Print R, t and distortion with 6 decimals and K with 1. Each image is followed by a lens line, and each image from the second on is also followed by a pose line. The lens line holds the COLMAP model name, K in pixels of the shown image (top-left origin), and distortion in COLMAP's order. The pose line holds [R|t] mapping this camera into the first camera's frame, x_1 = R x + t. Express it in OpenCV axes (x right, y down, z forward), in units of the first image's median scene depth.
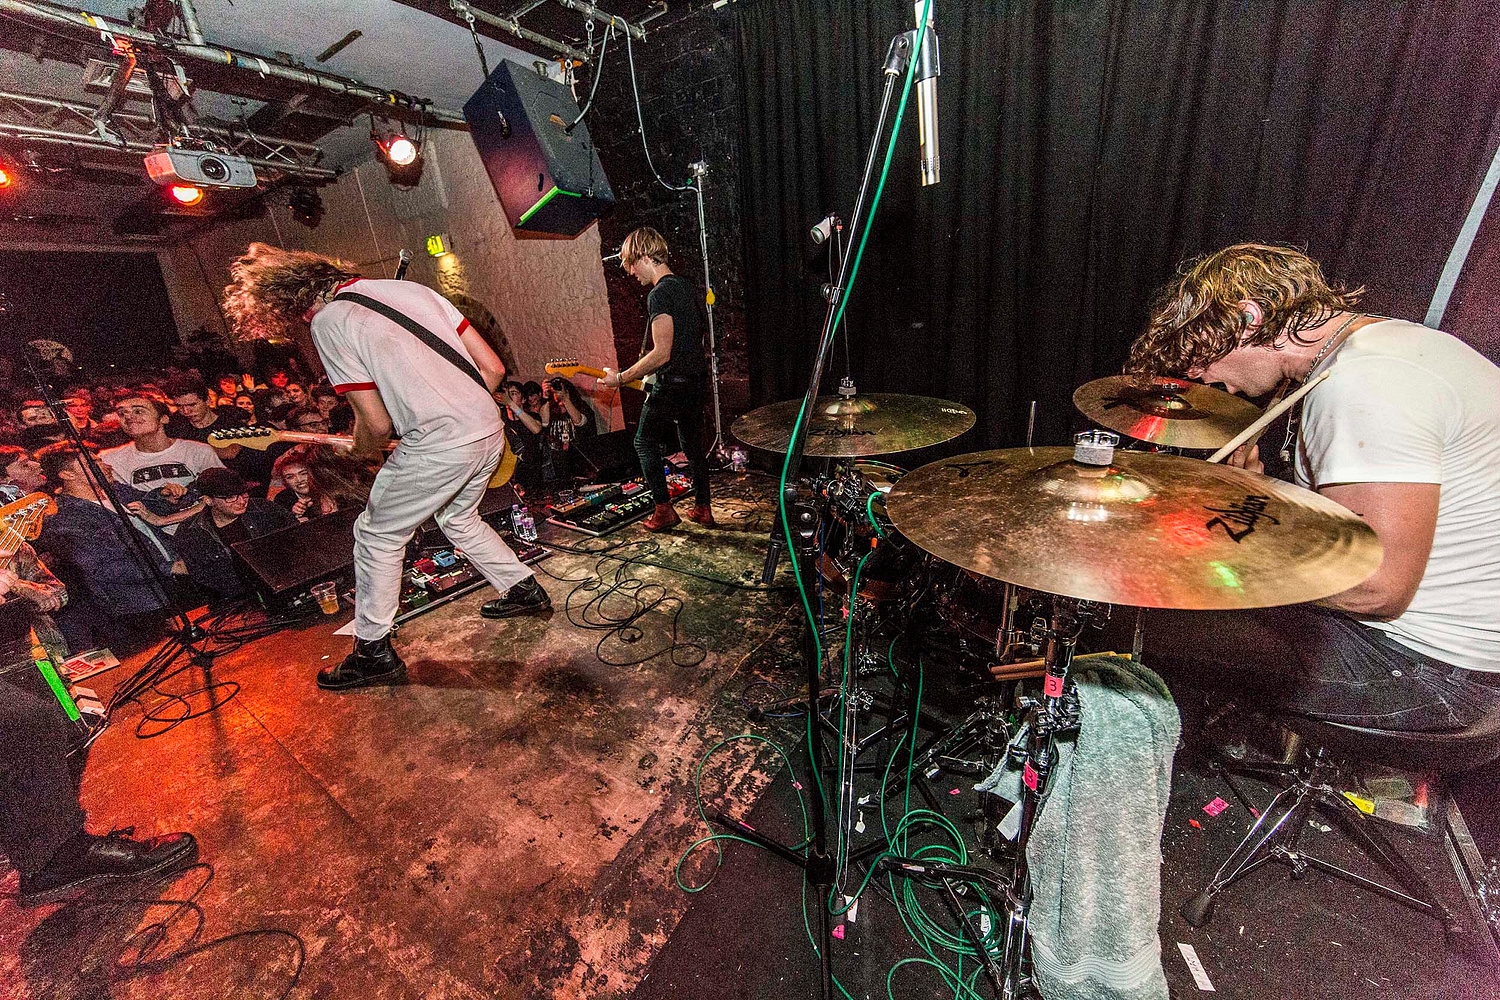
lens RADIAL K [[521.0, 0, 750.0], [0, 521.0, 500.0], [0, 0, 1]] dist [-0.001262, -0.000381]
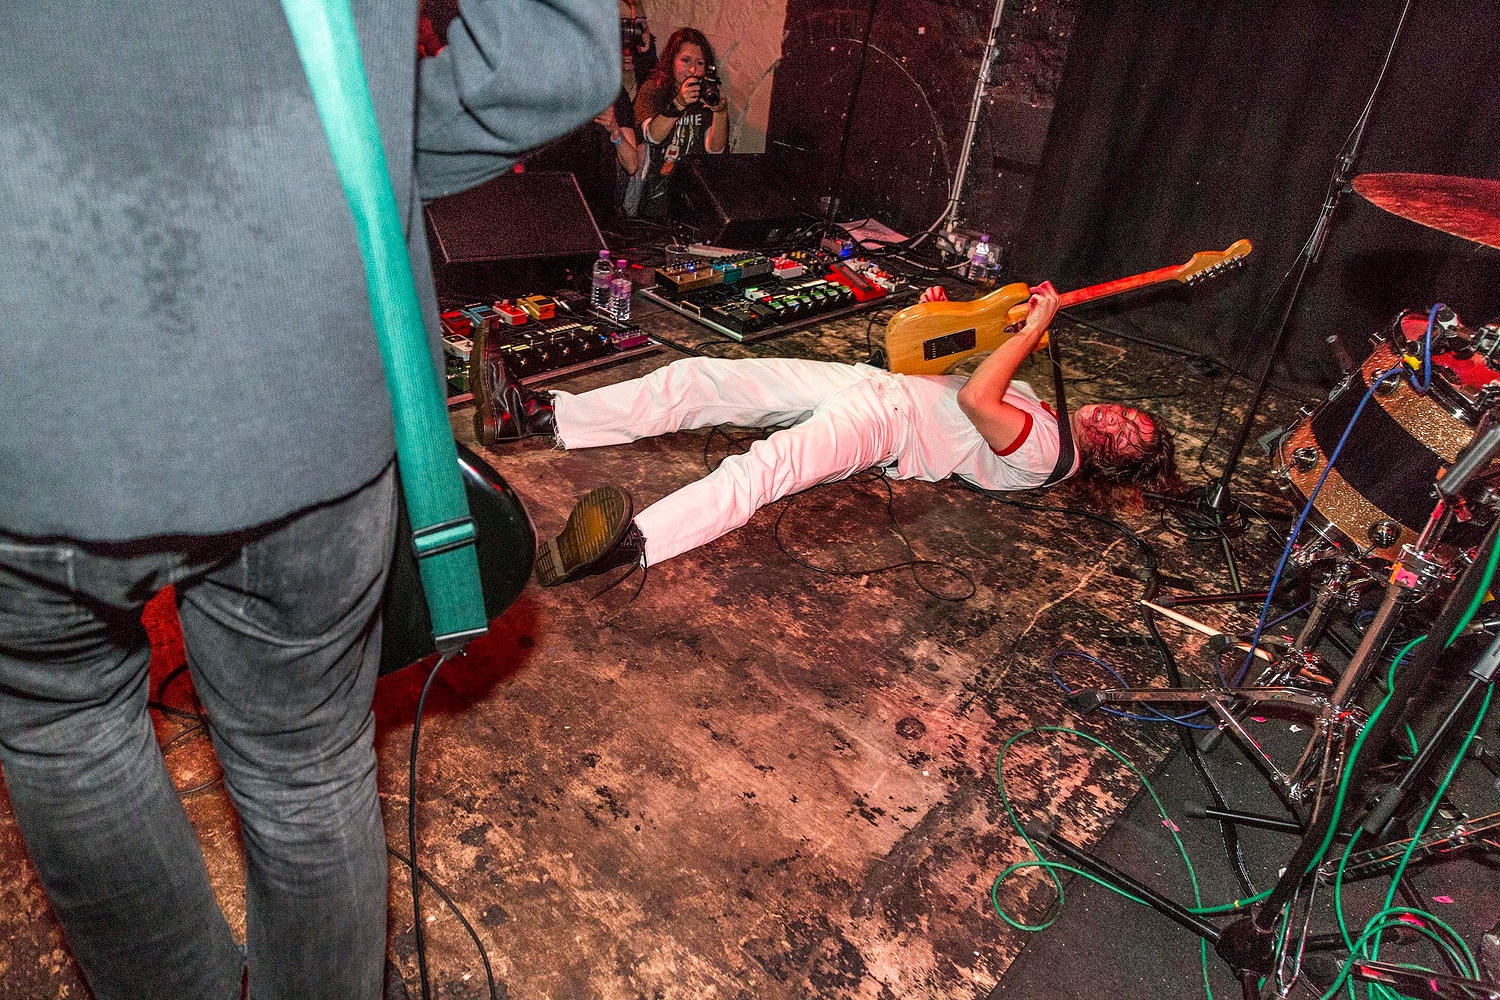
lens RADIAL K [[977.1, 0, 749.5], [0, 977.1, 496.8], [0, 0, 1]] dist [-0.000091, 0.006589]
pose [[0.970505, 0.237535, -0.041187, -0.437499], [-0.227194, 0.958304, 0.173310, 0.099680], [0.080636, -0.158841, 0.984006, -0.099673]]
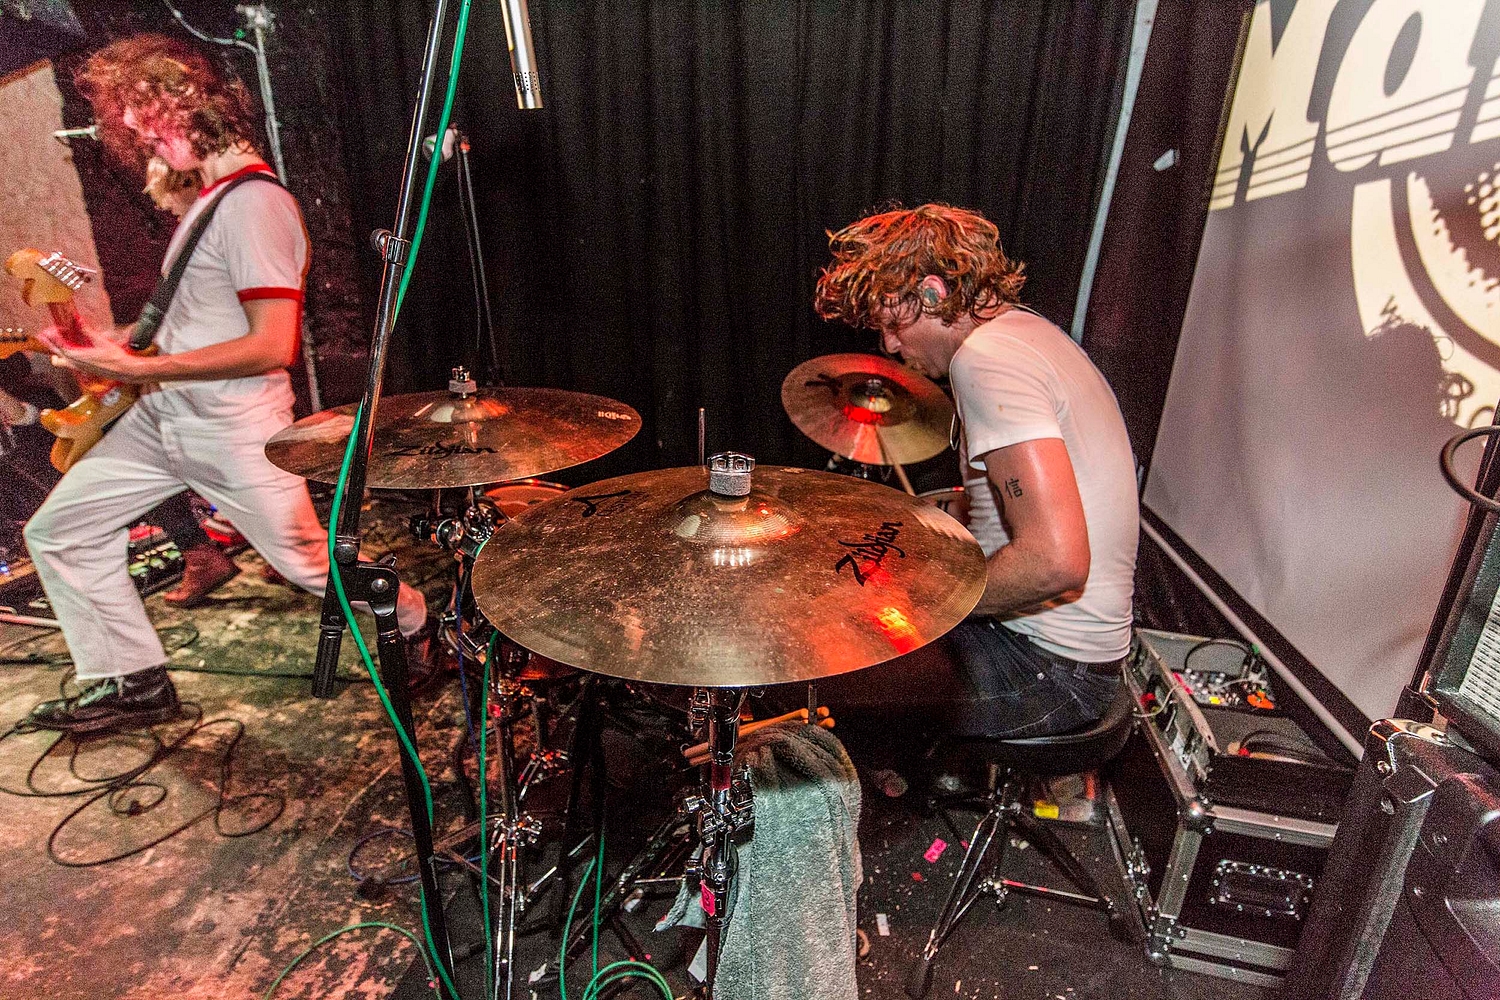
lens RADIAL K [[710.5, 0, 750.0], [0, 710.5, 500.0], [0, 0, 1]] dist [-0.002865, -0.000223]
pose [[0.899848, -0.055176, 0.432701, 0.095116], [0.067061, 0.997674, -0.012241, -0.020190], [-0.431019, 0.040032, 0.901454, 0.004588]]
